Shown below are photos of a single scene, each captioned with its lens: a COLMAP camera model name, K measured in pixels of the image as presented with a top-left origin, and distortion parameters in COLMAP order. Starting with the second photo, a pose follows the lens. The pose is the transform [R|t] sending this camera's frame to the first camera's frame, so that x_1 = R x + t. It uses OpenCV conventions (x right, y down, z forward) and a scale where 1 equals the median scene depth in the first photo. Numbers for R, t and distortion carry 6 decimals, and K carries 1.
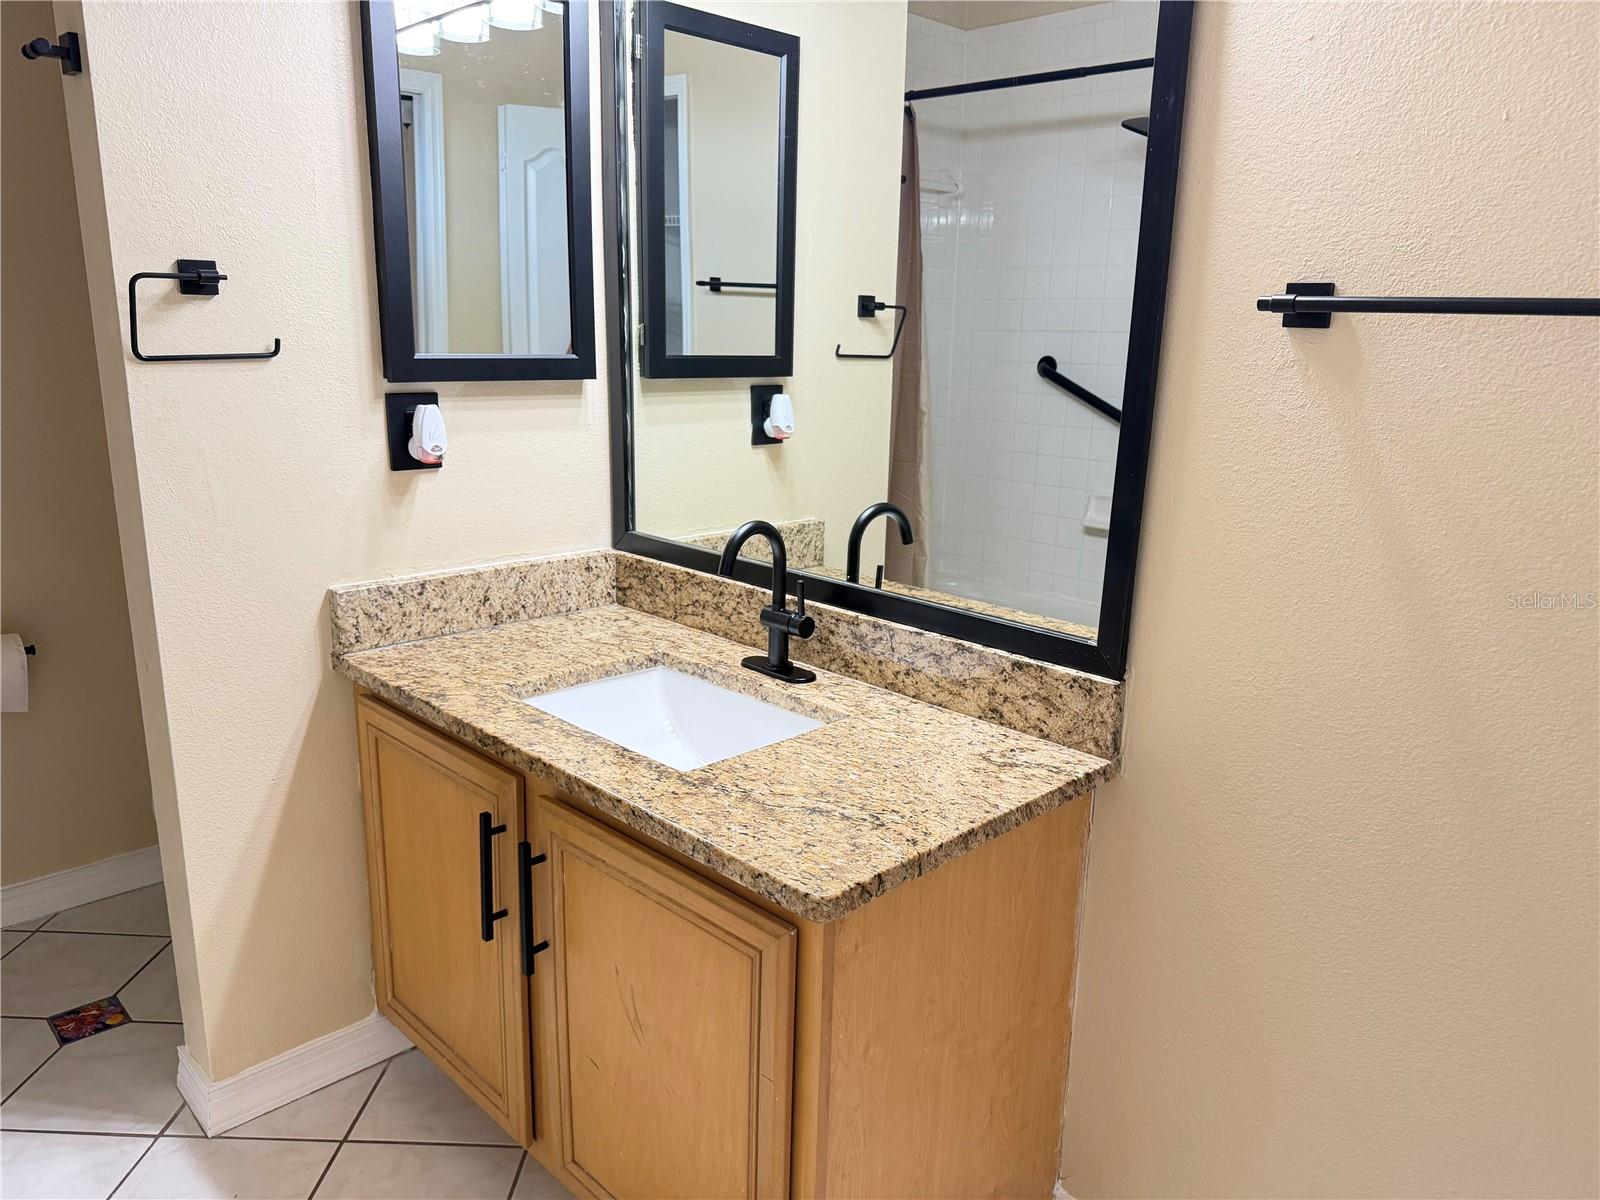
lens RADIAL K [[1134.9, 0, 809.4], [0, 1134.9, 599.5], [0, 0, 1]] dist [0.046520, -0.056693]
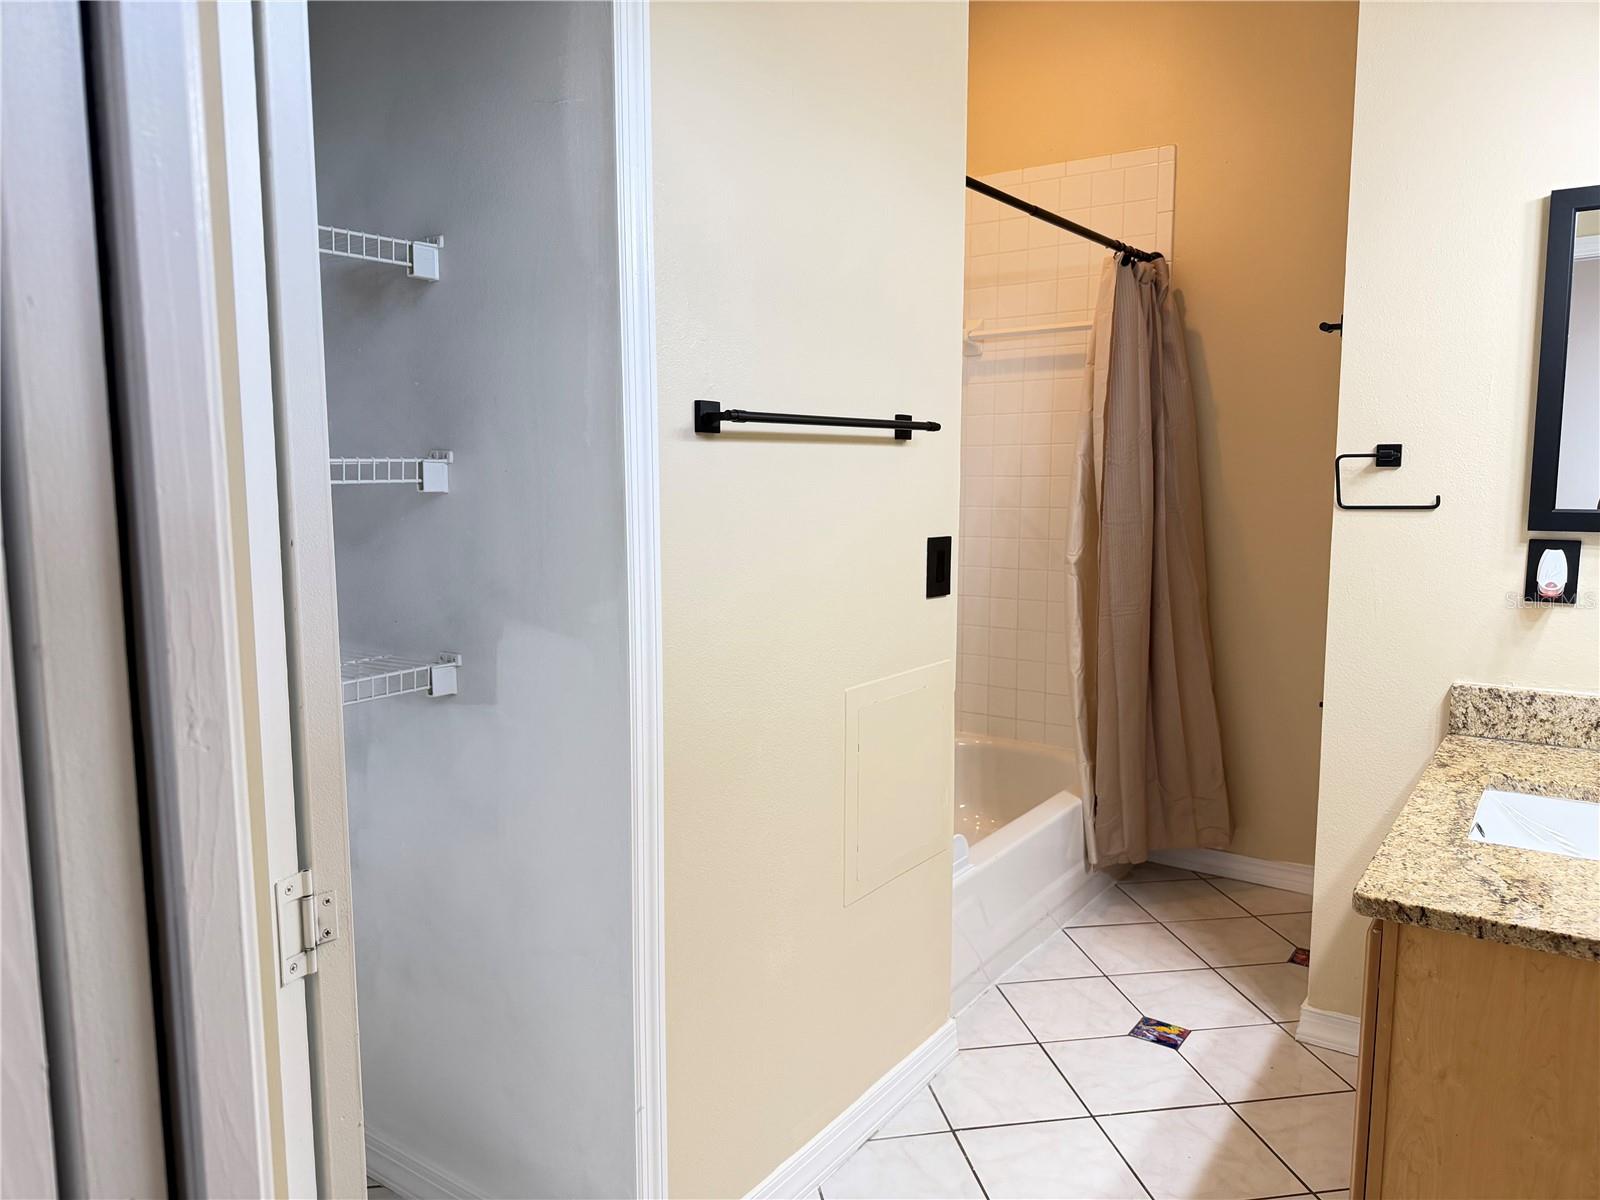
lens RADIAL K [[1134.9, 0, 795.1], [0, 1134.9, 600.9], [0, 0, 1]] dist [0.046520, -0.056693]
pose [[0.168102, 0.095304, -0.981152, 0.809218], [-0.227425, 0.972214, 0.055470, -0.001422], [0.959176, 0.213814, 0.185106, 0.014646]]
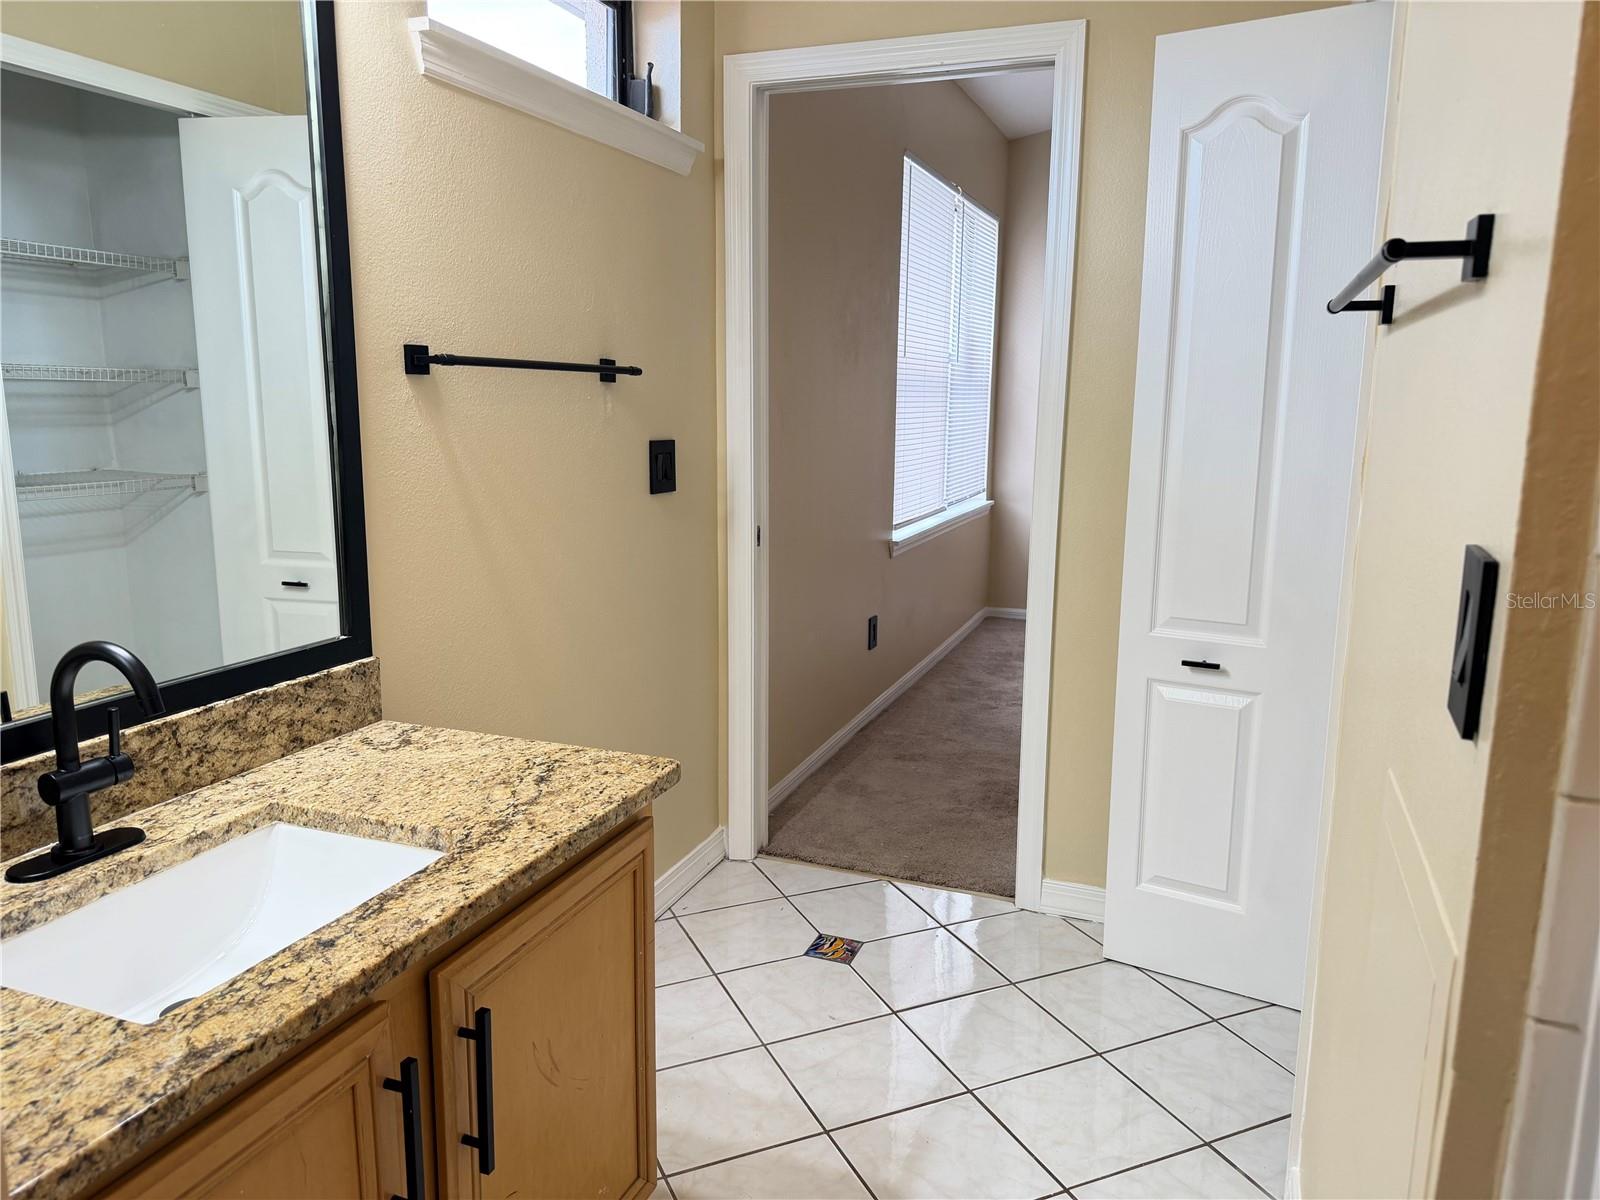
lens RADIAL K [[1134.9, 0, 813.9], [0, 1134.9, 594.4], [0, 0, 1]] dist [0.046520, -0.056693]
pose [[-0.409012, -0.189723, 0.892589, -0.893254], [0.196059, 0.937035, 0.289011, -0.224087], [-0.891218, 0.293209, -0.346061, 0.860334]]
